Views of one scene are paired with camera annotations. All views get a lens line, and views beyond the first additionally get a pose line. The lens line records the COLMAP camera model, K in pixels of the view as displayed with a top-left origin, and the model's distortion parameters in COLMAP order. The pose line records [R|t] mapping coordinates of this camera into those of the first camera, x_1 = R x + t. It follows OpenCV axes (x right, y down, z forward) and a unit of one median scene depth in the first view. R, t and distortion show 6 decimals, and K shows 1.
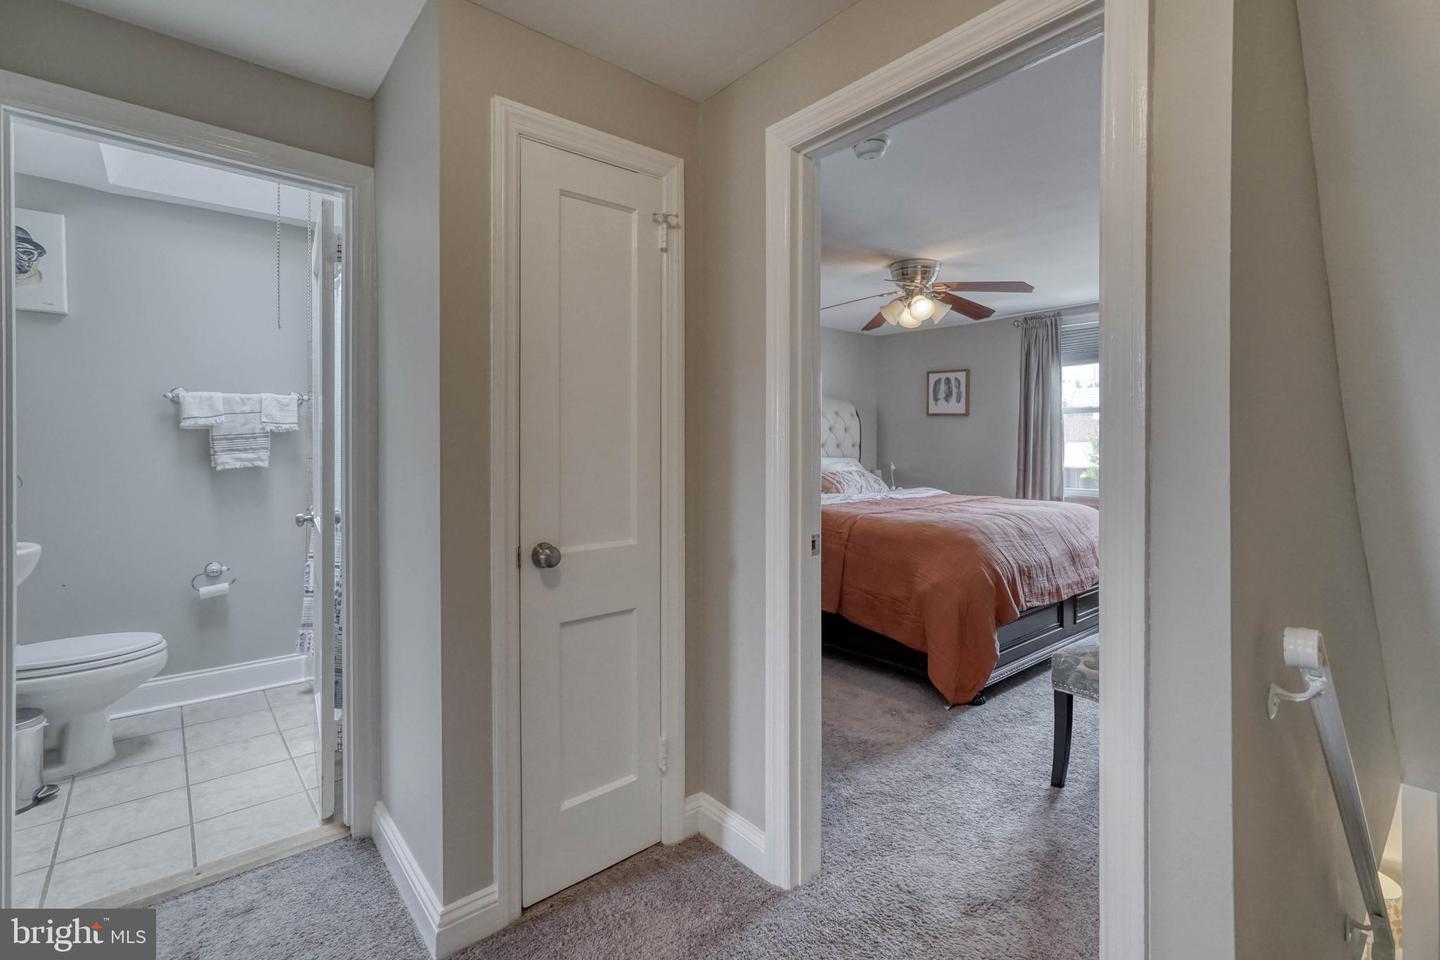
lens RADIAL K [[705.0, 0, 700.6], [0, 705.0, 430.1], [0, 0, 1]] dist [0.000792, 0.000530]
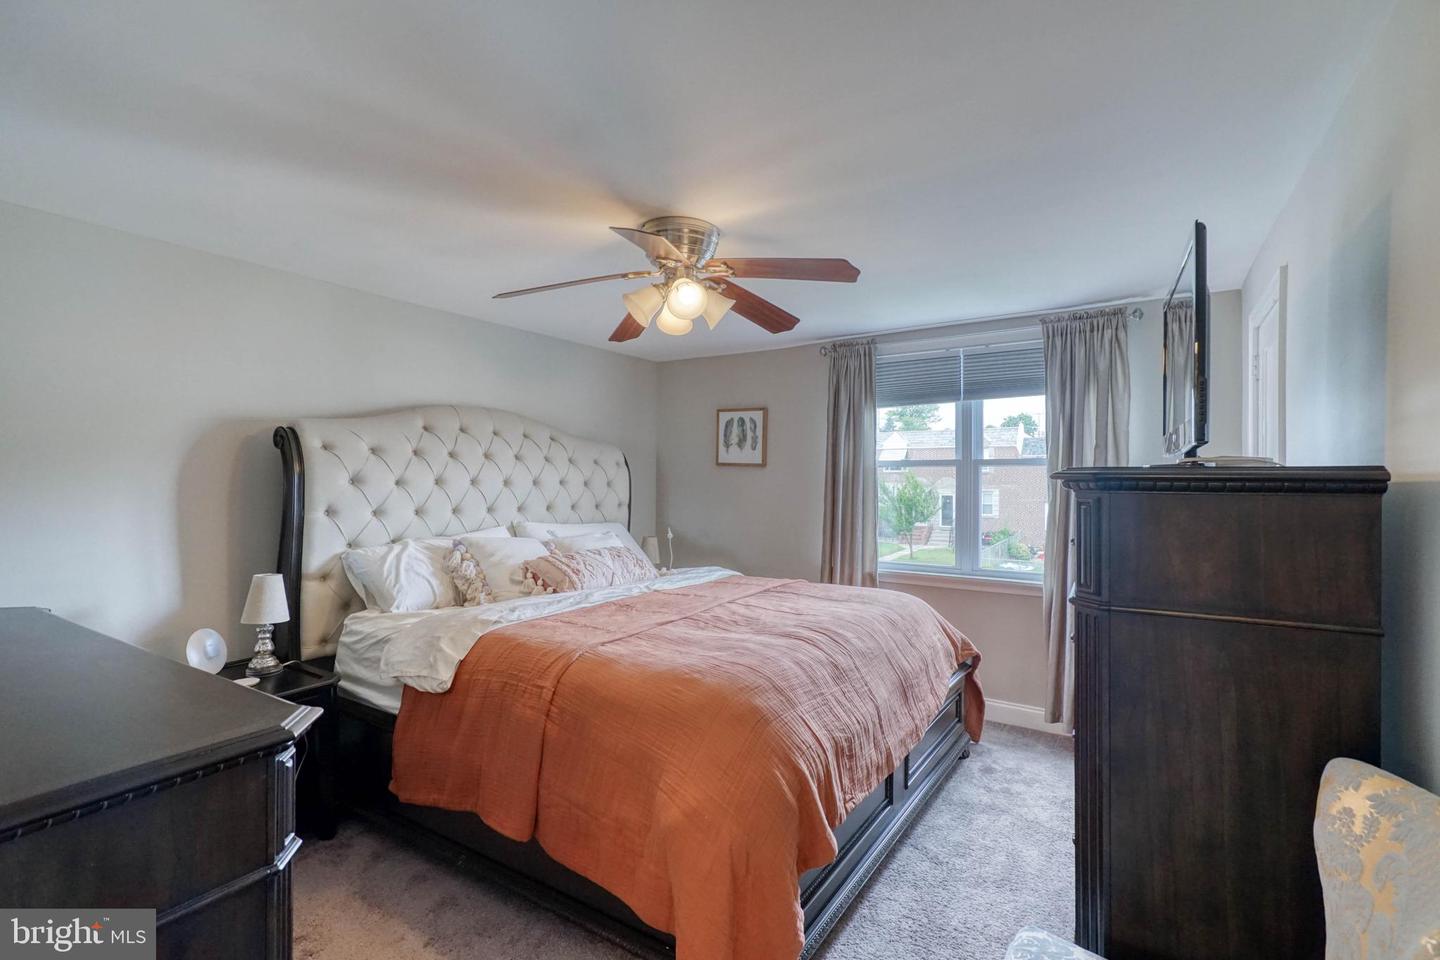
lens RADIAL K [[673.4, 0, 726.0], [0, 673.4, 469.5], [0, 0, 1]] dist [0.001694, 0.000985]
pose [[0.957209, 0.007303, 0.289305, 0.161750], [-0.008808, 0.999954, 0.003900, -0.026859], [-0.289263, -0.006282, 0.957229, 0.394839]]
